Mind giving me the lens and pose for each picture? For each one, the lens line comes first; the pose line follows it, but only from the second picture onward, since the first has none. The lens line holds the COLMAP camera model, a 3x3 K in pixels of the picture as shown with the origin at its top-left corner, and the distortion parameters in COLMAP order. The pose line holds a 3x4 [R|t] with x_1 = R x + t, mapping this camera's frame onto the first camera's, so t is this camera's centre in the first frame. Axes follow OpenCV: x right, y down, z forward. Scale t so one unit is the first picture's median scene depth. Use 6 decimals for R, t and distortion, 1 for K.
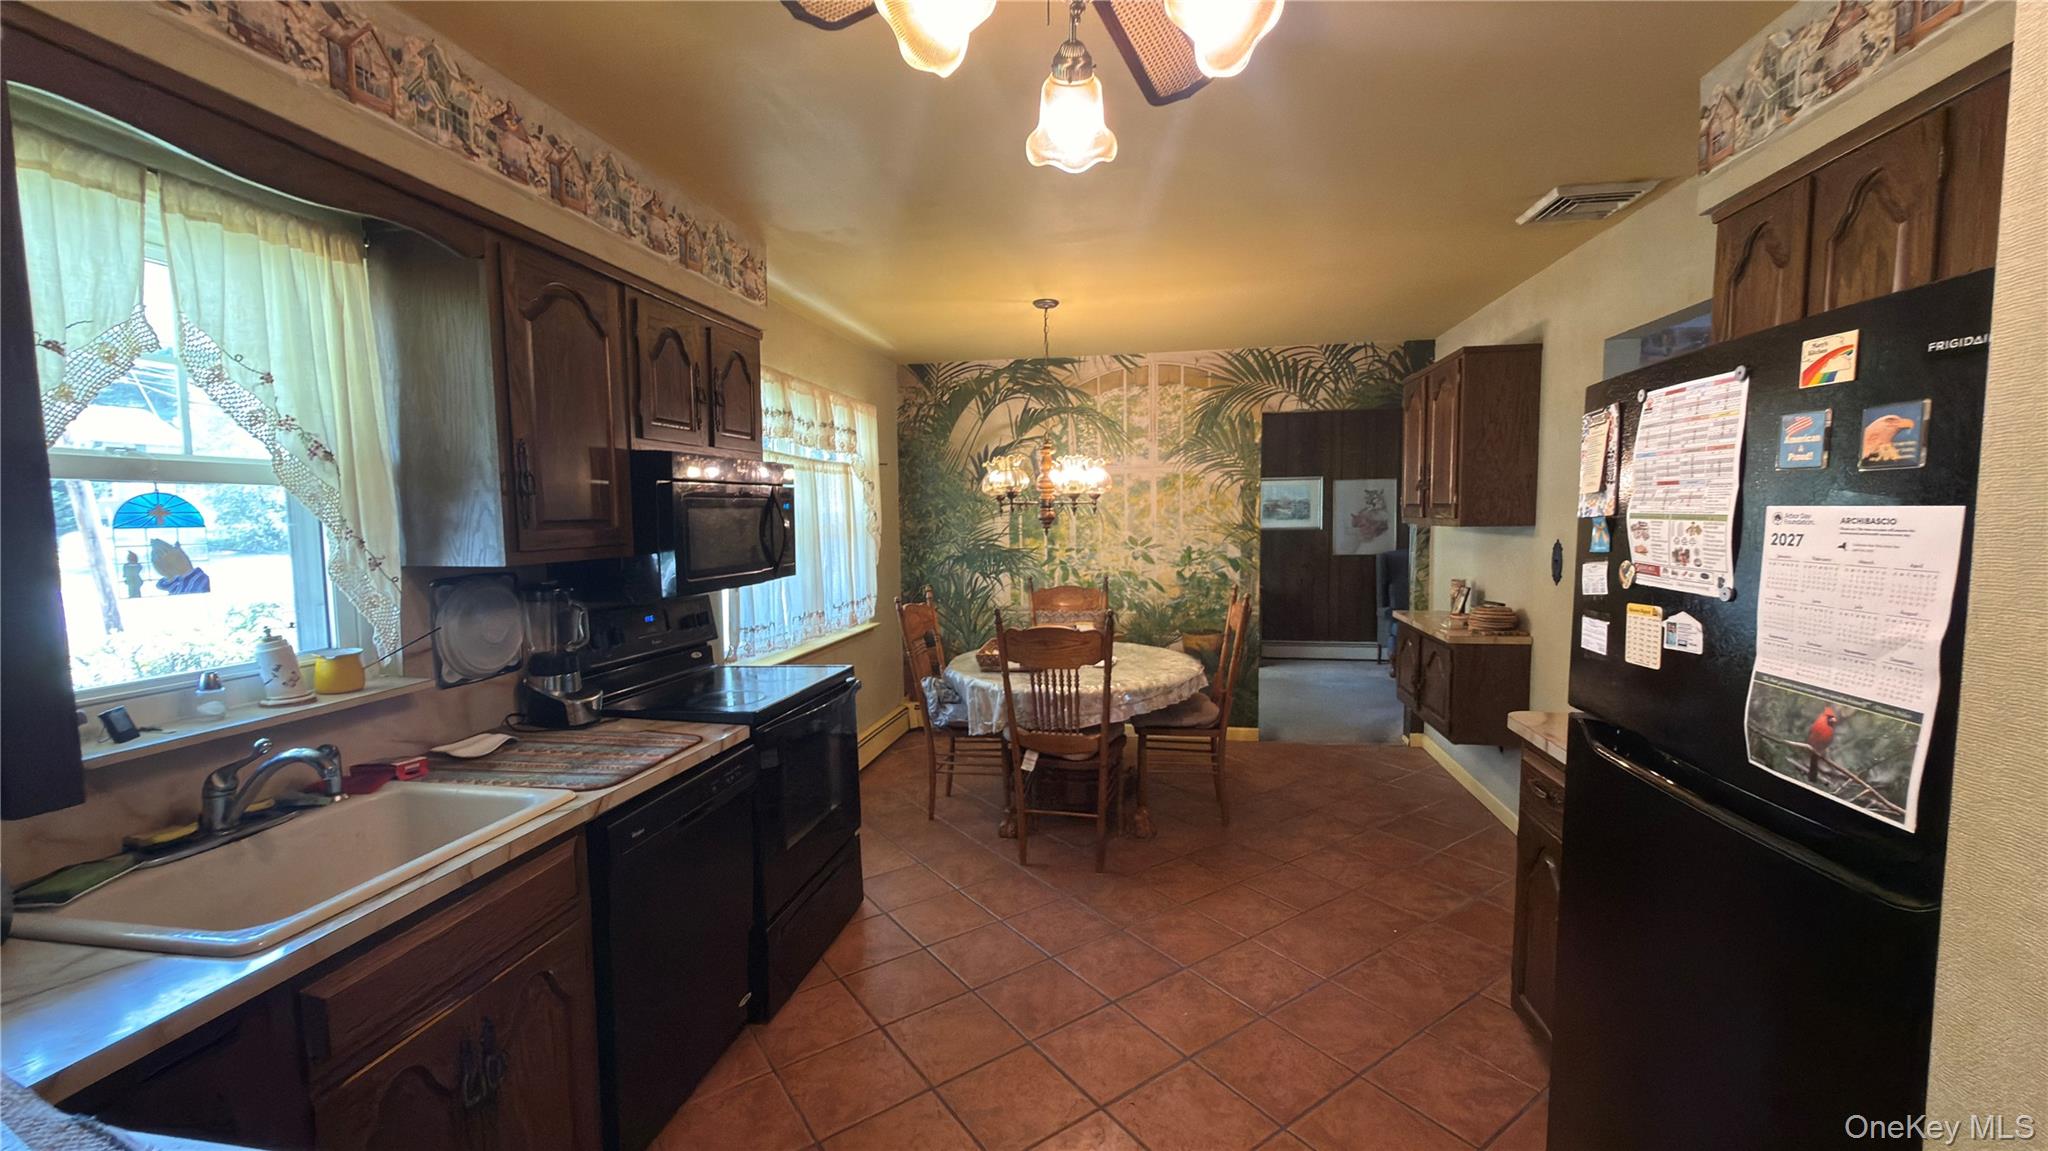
lens RADIAL K [[813.3, 0, 1024.0], [0, 813.3, 575.5], [0, 0, 1]] dist [-0.001192, 0.001031]
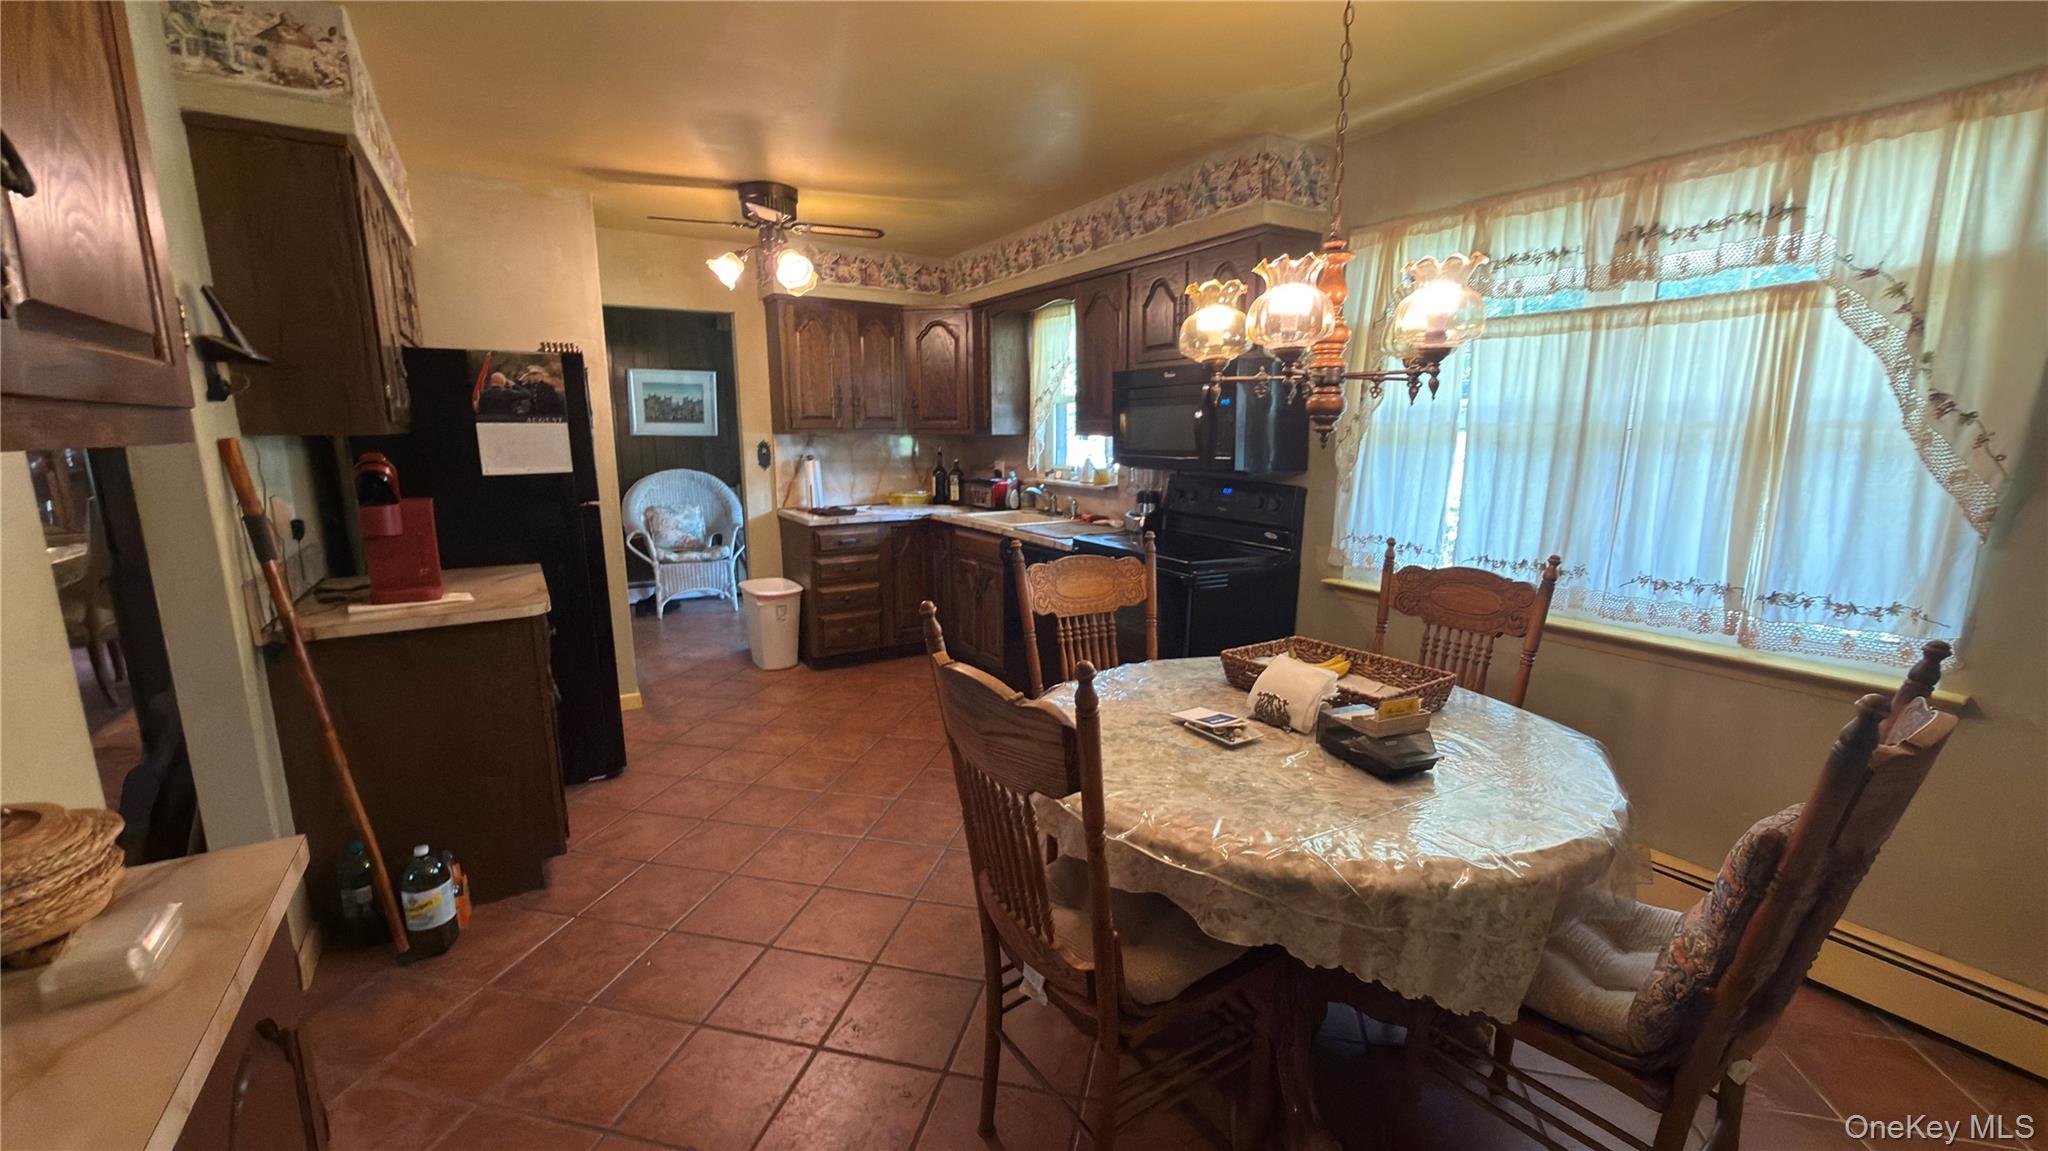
lens RADIAL K [[813.3, 0, 1024.0], [0, 813.3, 575.5], [0, 0, 1]] dist [-0.001192, 0.001031]
pose [[-0.746130, 0.120028, -0.654892, 0.963337], [-0.051633, 0.970223, 0.236648, -0.158137], [0.663795, 0.210384, -0.717715, 2.552133]]
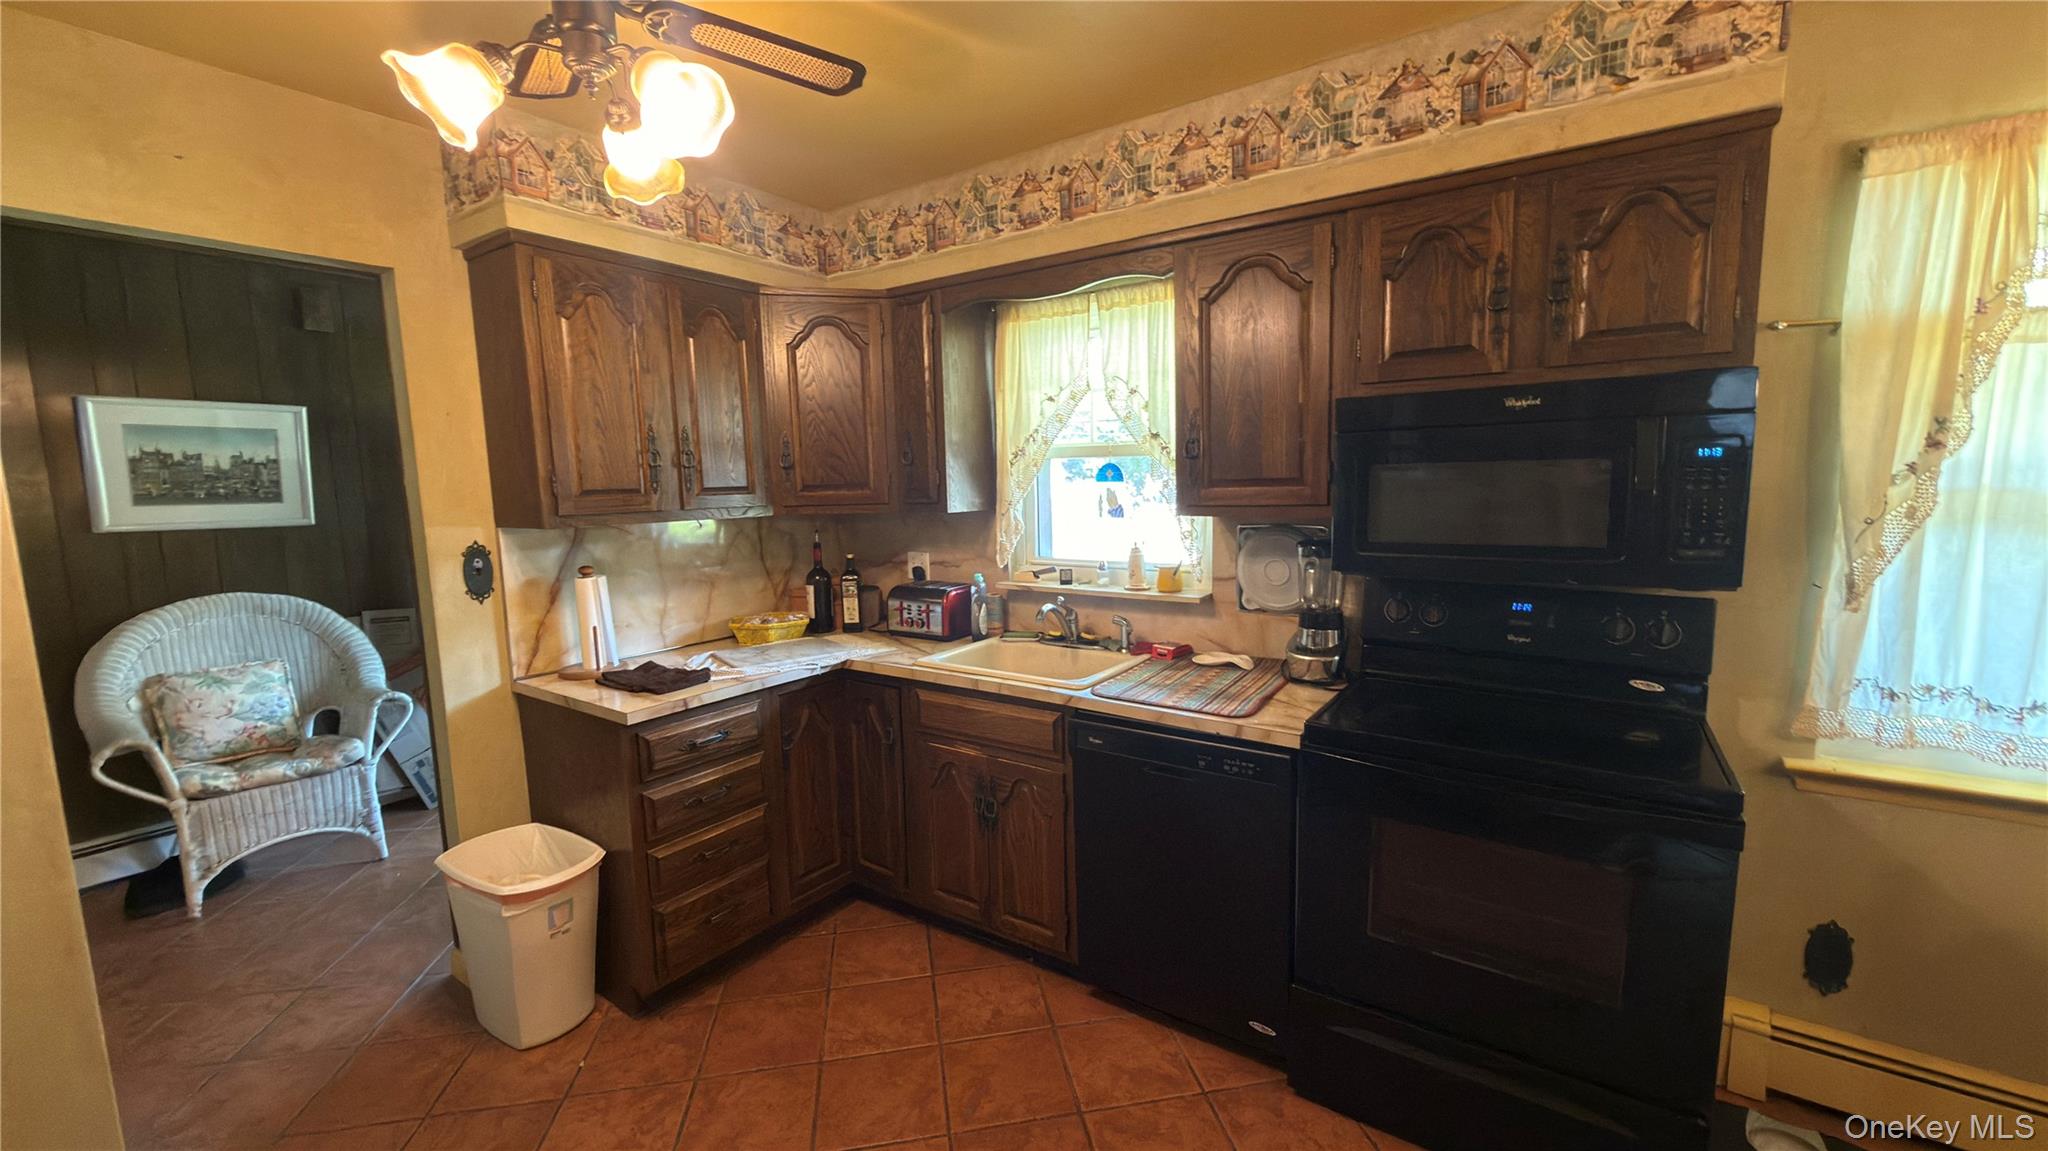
lens RADIAL K [[825.3, 0, 1024.0], [0, 825.3, 575.5], [0, 0, 1]] dist [0.003469, 0.000002]
pose [[-0.426508, 0.122116, -0.896202, 0.603159], [-0.048503, 0.986330, 0.157480, -0.107474], [0.903182, 0.110635, -0.414755, 1.300057]]
